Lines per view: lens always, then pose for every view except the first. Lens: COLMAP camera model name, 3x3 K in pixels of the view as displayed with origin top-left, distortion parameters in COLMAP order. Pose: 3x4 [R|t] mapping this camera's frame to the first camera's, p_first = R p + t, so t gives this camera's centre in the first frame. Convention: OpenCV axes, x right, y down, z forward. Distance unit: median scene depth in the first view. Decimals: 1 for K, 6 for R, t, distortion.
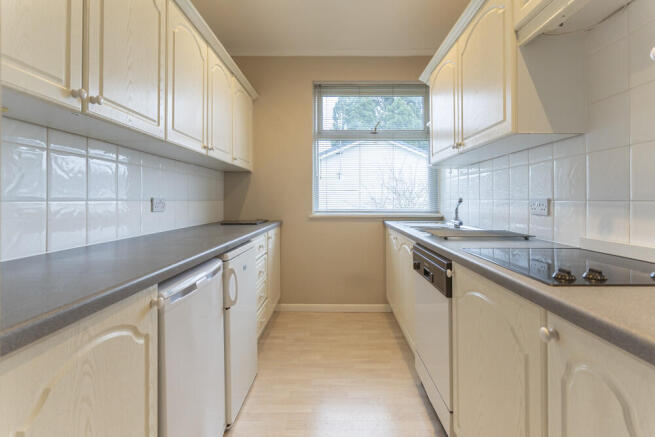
lens RADIAL K [[305.7, 0, 329.4], [0, 305.7, 204.9], [0, 0, 1]] dist [0.001499, 0.000163]
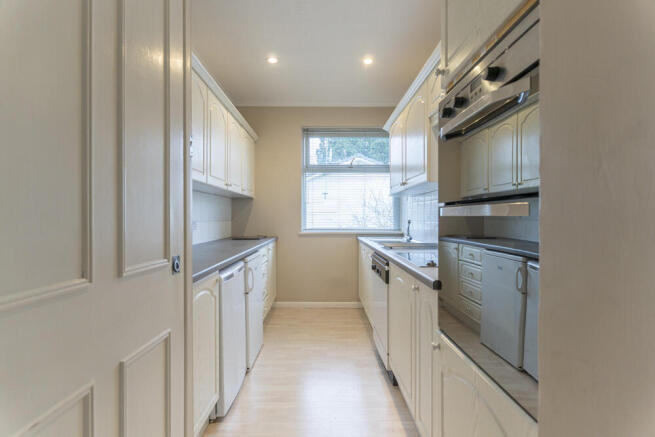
lens RADIAL K [[300.0, 0, 318.5], [0, 300.0, 218.1], [0, 0, 1]] dist [0.000273, 0.000074]
pose [[0.999972, 0.000586, 0.007498, 0.008574], [-0.000487, 0.999913, -0.013215, -0.012115], [-0.007505, 0.013211, 0.999885, -0.320870]]
